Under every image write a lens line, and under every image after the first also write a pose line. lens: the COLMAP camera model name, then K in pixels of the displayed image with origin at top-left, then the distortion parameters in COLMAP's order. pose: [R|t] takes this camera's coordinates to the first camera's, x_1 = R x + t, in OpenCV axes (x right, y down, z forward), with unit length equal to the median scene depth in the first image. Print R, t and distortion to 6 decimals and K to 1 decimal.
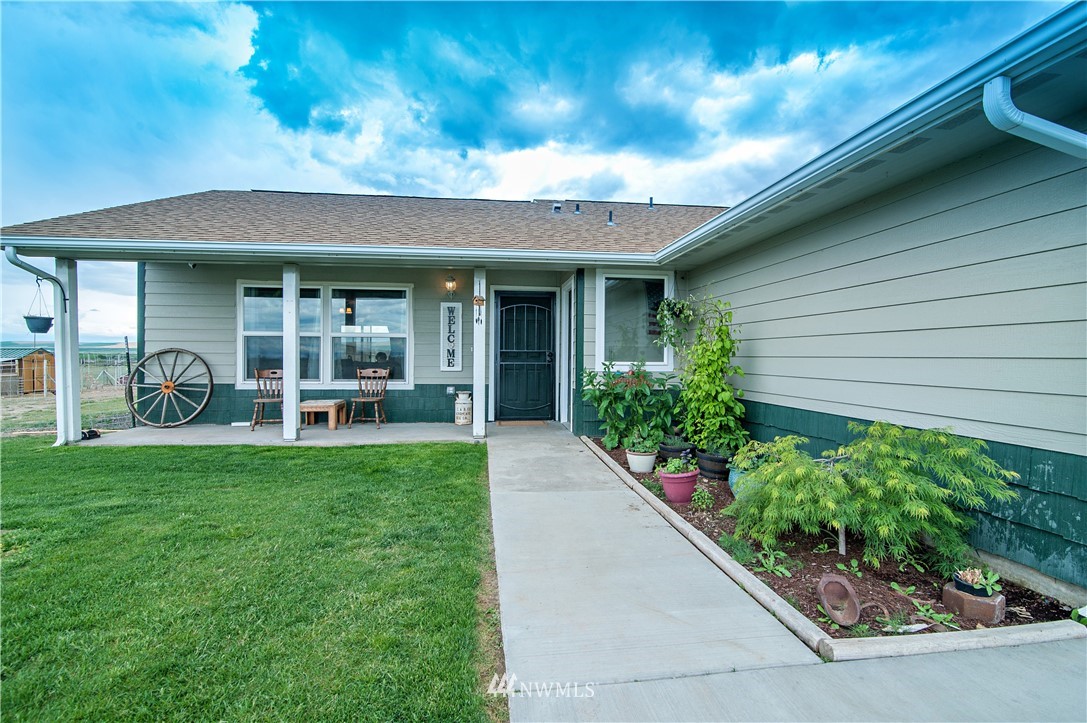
lens RADIAL K [[508.6, 0, 544.0], [0, 508.6, 357.6], [0, 0, 1]] dist [-0.015711, 0.002745]
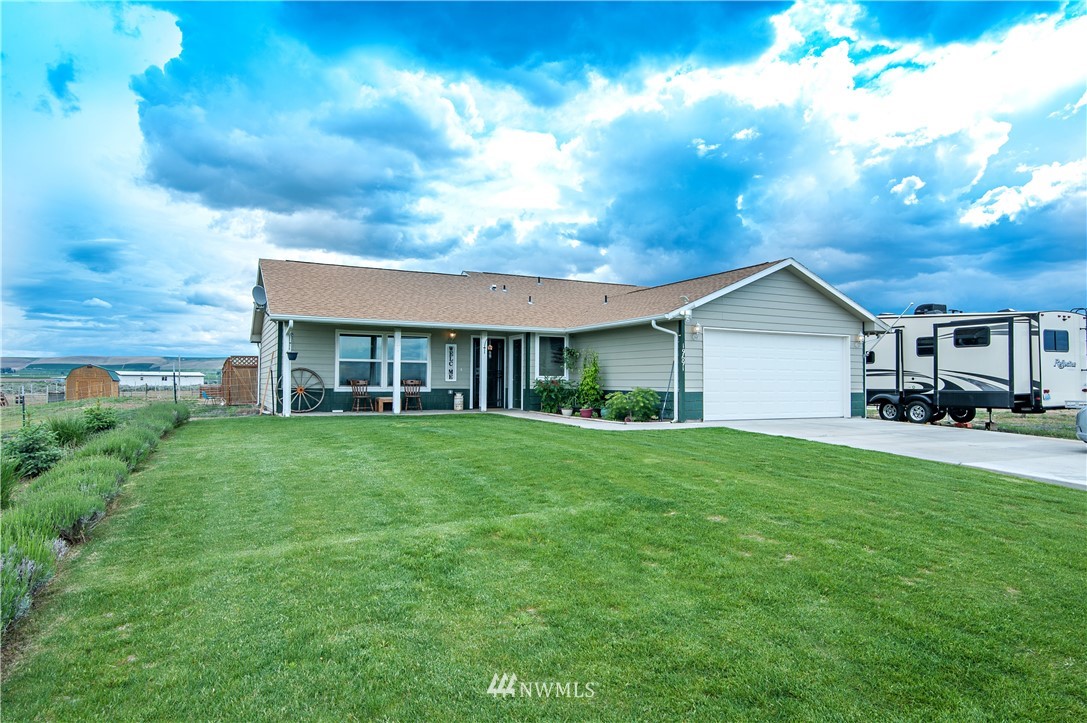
lens RADIAL K [[635.8, 0, 543.3], [0, 635.8, 364.1], [0, 0, 1]] dist [0.000123, -0.000013]
pose [[0.945965, 0.007233, 0.324187, -0.639673], [0.000429, 0.999722, -0.023557, 0.019068], [-0.324267, 0.022423, 0.945700, -1.337652]]
